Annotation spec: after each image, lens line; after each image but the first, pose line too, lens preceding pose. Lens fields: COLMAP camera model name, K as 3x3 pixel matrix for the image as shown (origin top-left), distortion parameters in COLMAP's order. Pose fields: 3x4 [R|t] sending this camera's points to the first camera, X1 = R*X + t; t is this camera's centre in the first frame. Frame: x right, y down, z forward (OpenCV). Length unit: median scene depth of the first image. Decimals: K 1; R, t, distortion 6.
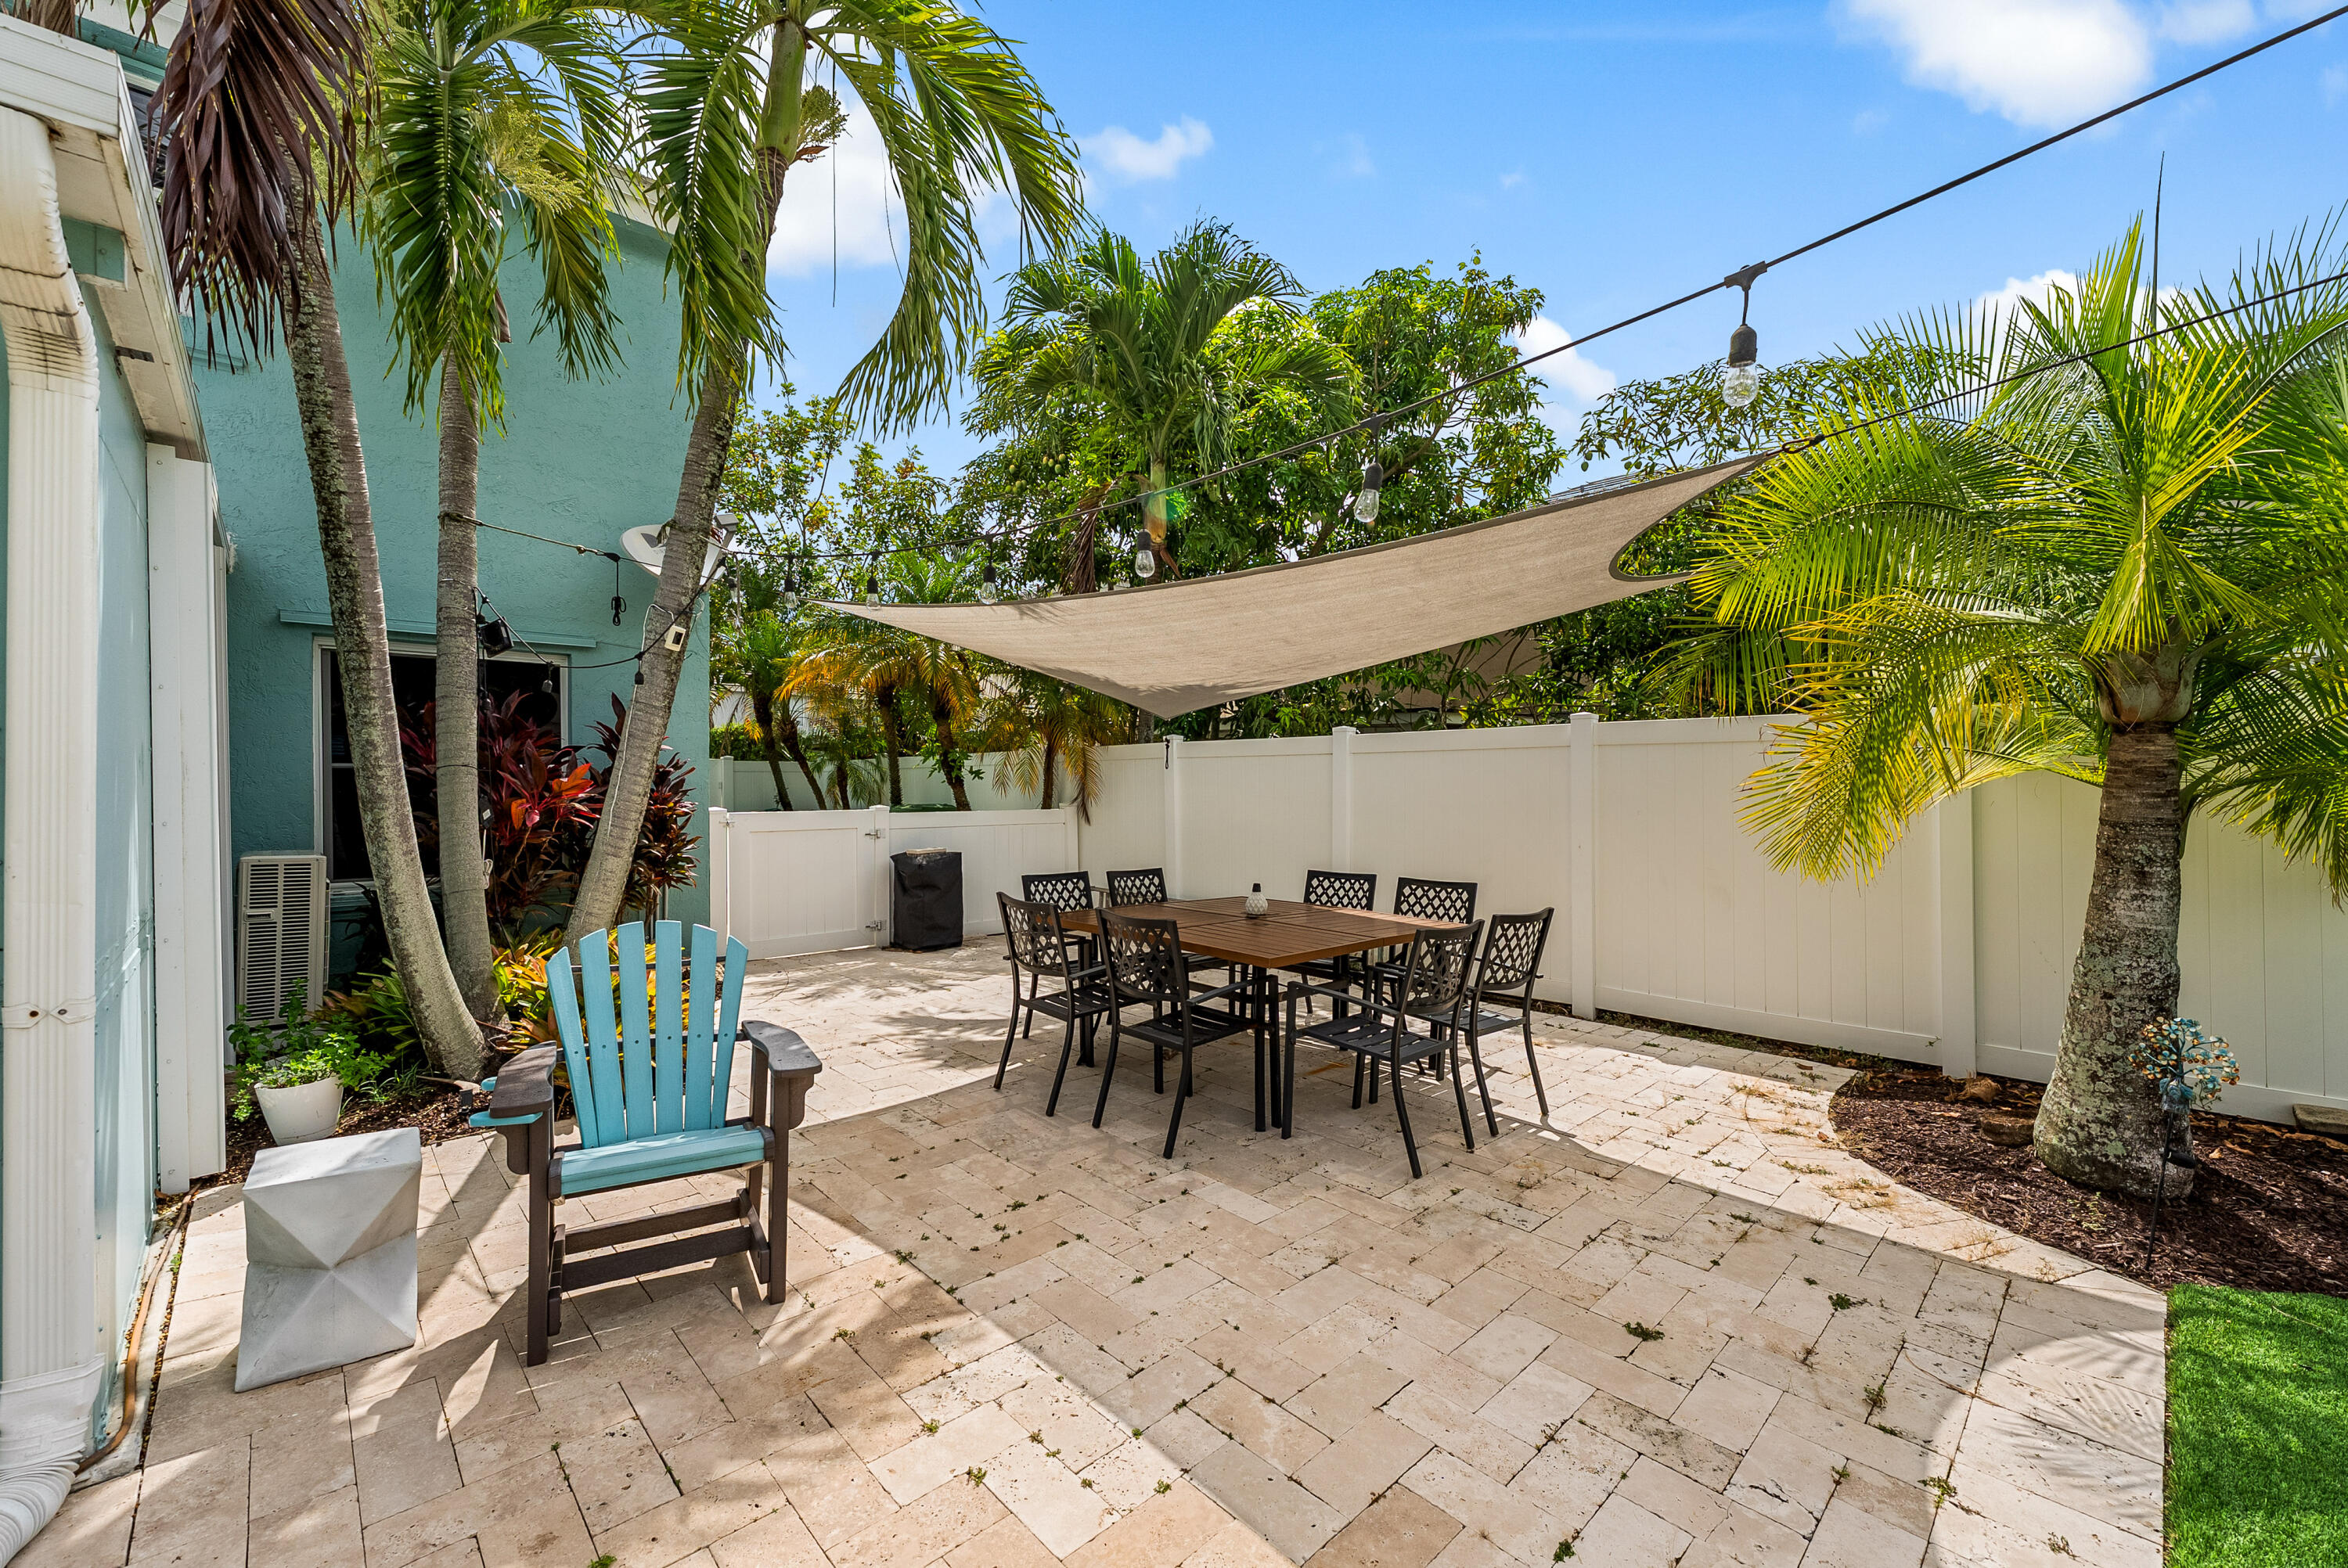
lens RADIAL K [[952.6, 0, 1172.5], [0, 952.6, 789.6], [0, 0, 1]] dist [-0.001361, -0.000339]
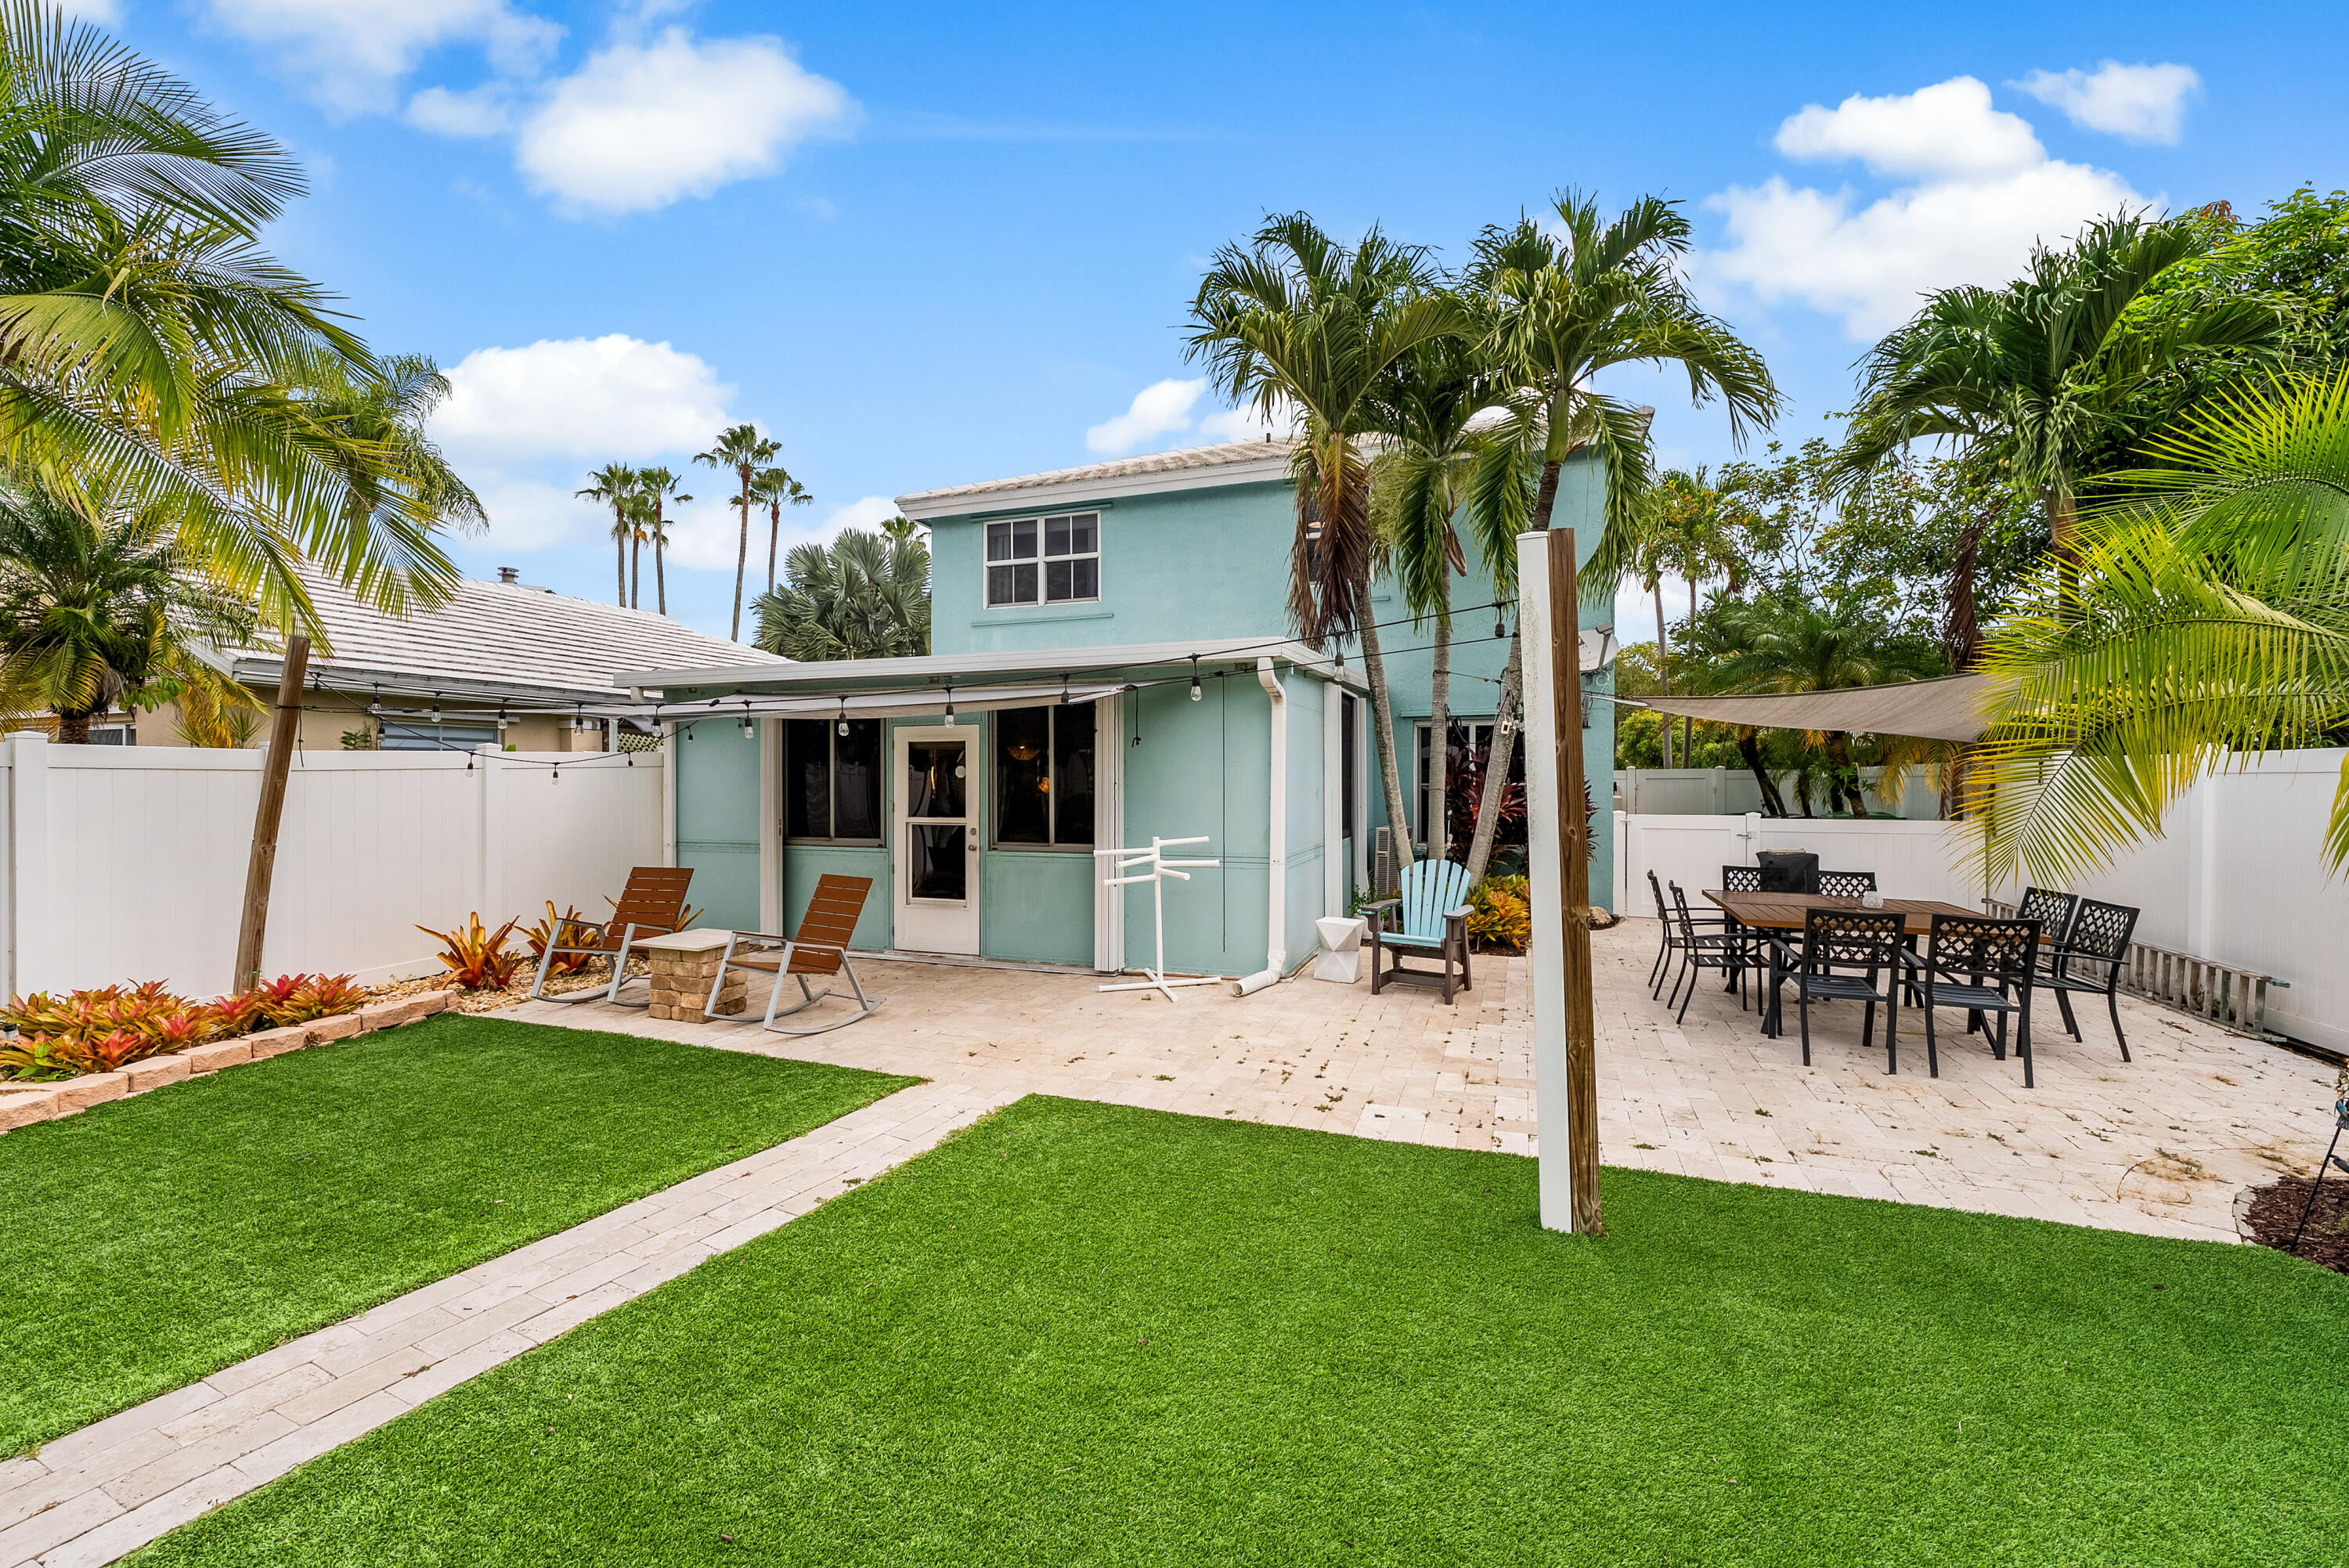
lens RADIAL K [[912.4, 0, 1181.1], [0, 912.4, 799.8], [0, 0, 1]] dist [0.000676, 0.000104]
pose [[0.450944, 0.020838, -0.892309, 1.017607], [-0.003244, 0.999759, 0.021709, -0.055917], [0.892546, -0.006895, 0.450903, -0.543636]]
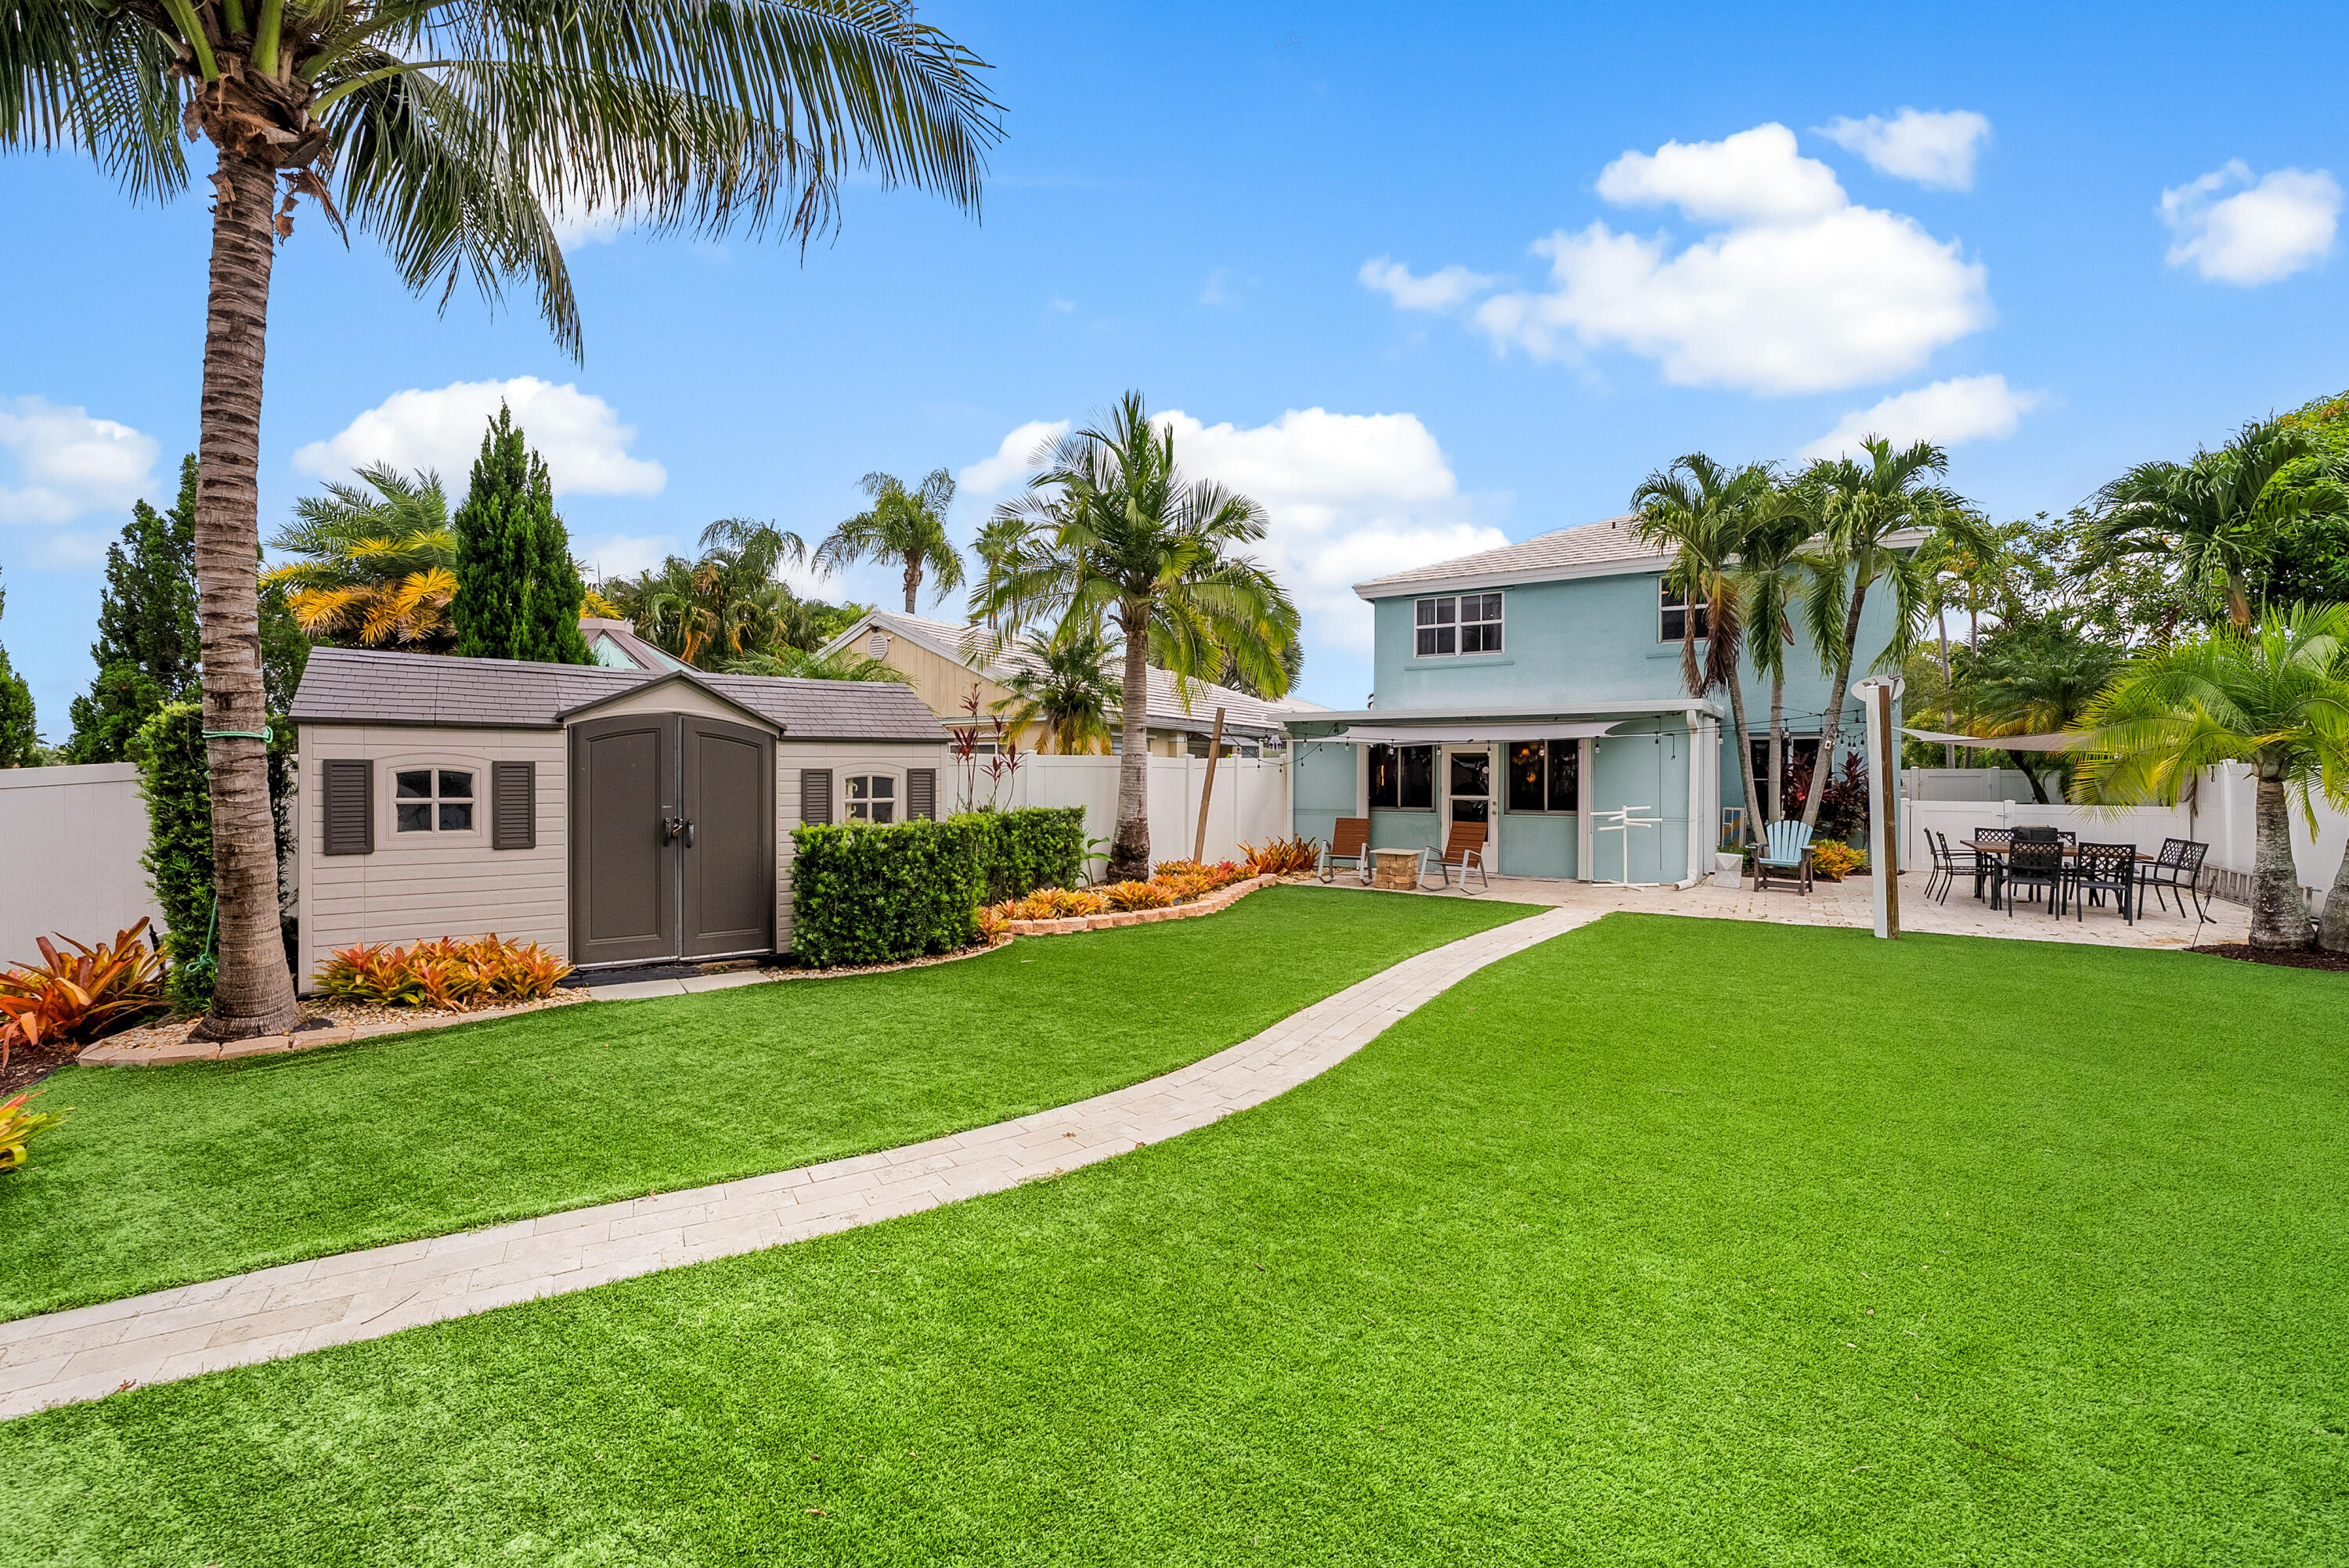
lens RADIAL K [[953.0, 0, 1173.0], [0, 953.0, 789.6], [0, 0, 1]] dist [-0.001361, -0.000339]
pose [[0.258416, 0.017673, -0.965872, 2.437587], [-0.007944, 0.999838, 0.016169, -0.045857], [0.966001, 0.003494, 0.258515, -2.402562]]
